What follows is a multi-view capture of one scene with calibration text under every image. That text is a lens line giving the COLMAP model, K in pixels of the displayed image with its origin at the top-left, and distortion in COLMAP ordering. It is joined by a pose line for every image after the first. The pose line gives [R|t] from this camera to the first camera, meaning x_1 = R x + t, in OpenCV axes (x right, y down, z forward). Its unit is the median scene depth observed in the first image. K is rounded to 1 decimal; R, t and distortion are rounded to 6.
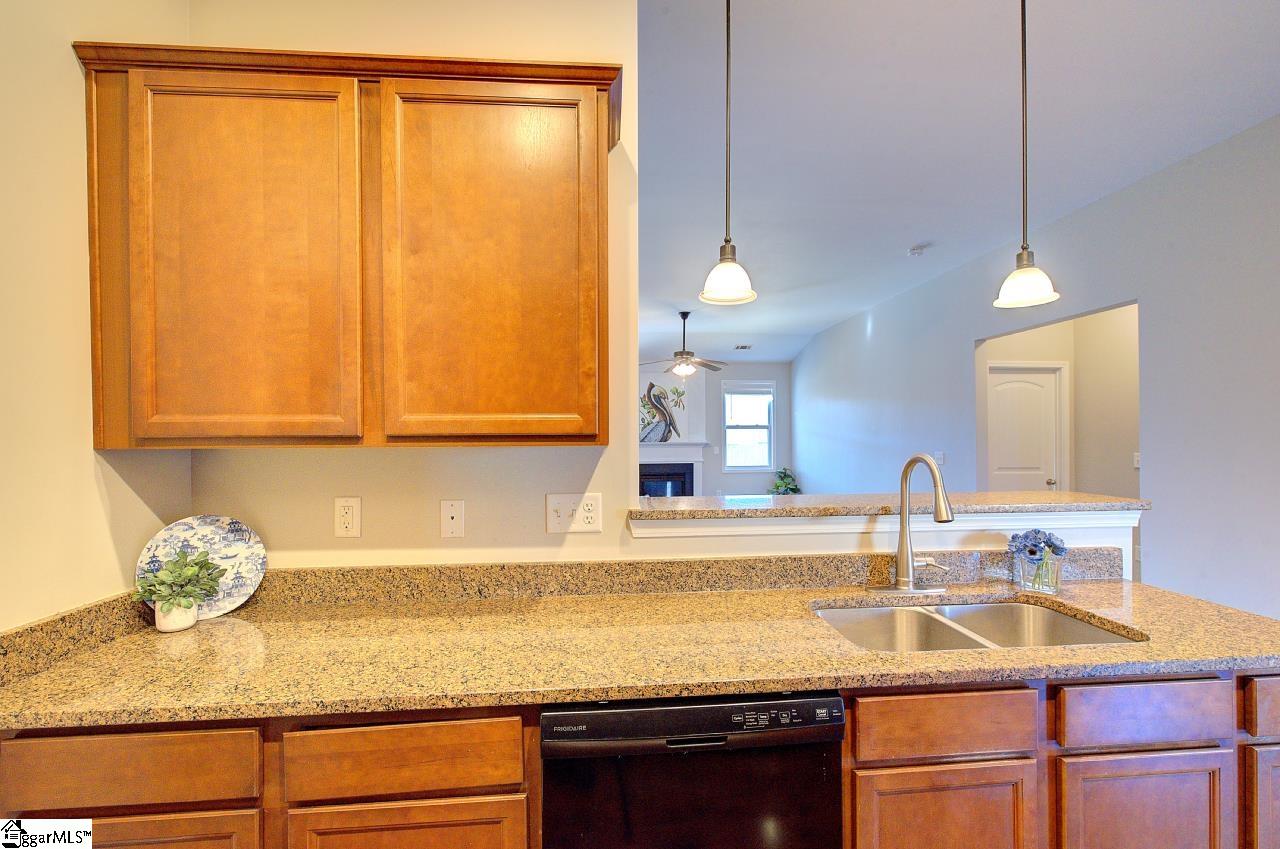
lens RADIAL K [[548.9, 0, 638.0], [0, 548.9, 432.7], [0, 0, 1]] dist [0.003091, -0.000165]
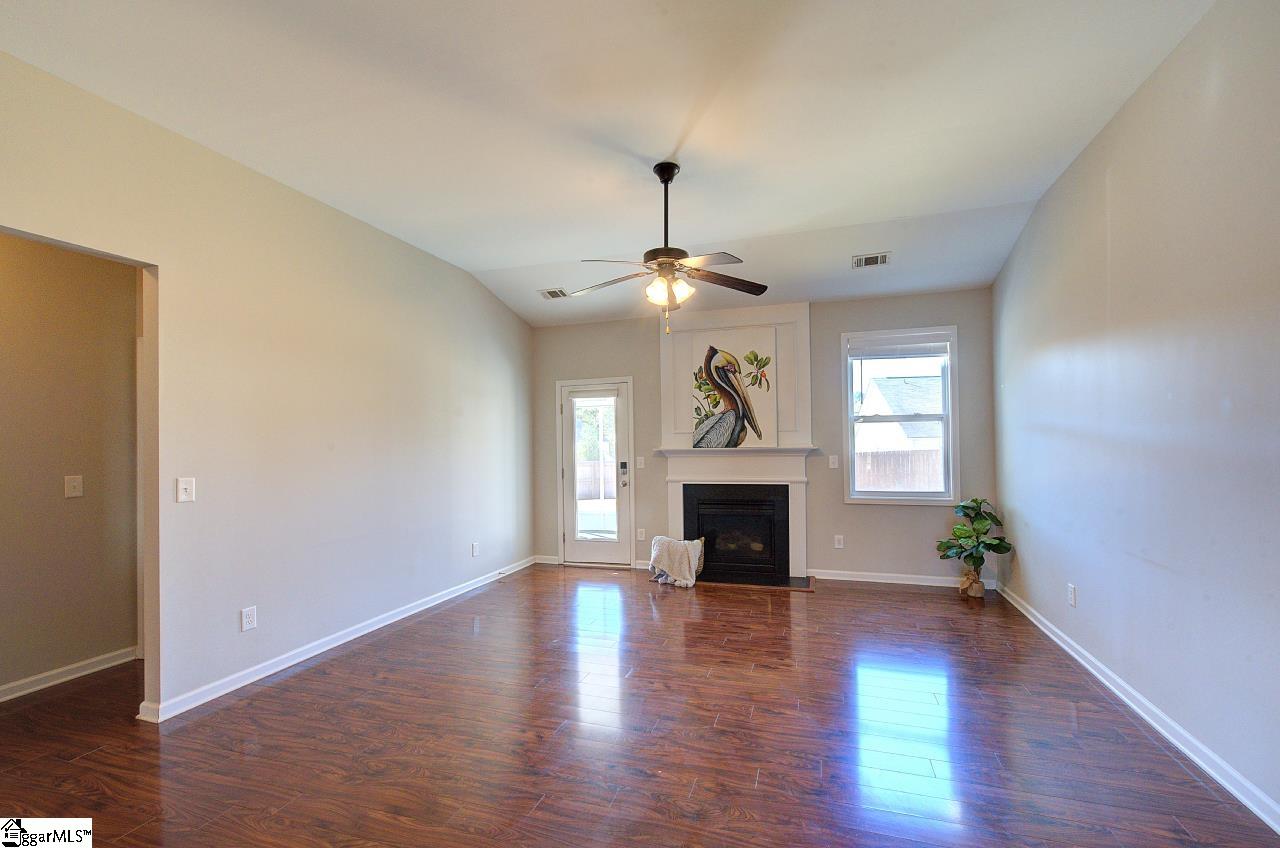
lens RADIAL K [[548.9, 0, 642.9], [0, 548.9, 426.5], [0, 0, 1]] dist [0.003091, -0.000165]
pose [[0.932042, -0.019223, -0.361840, 0.166806], [0.014797, 0.999778, -0.014997, 0.002104], [0.362048, 0.008624, 0.932120, 0.427737]]
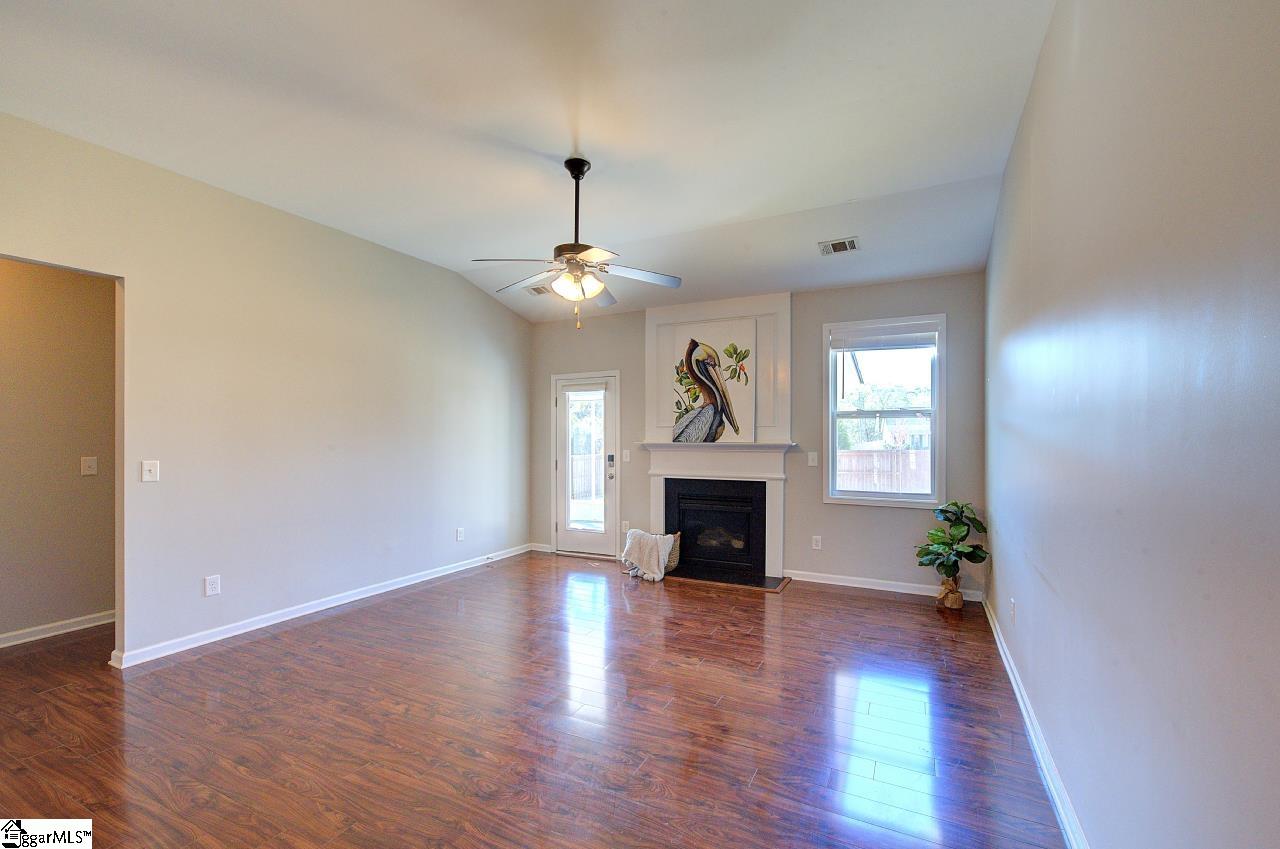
lens RADIAL K [[548.9, 0, 638.4], [0, 548.9, 426.6], [0, 0, 1]] dist [0.003091, -0.000165]
pose [[0.865091, -0.003788, -0.501601, 0.264990], [0.002507, 0.999992, -0.003229, 0.002332], [0.501610, 0.001536, 0.865093, 0.471650]]
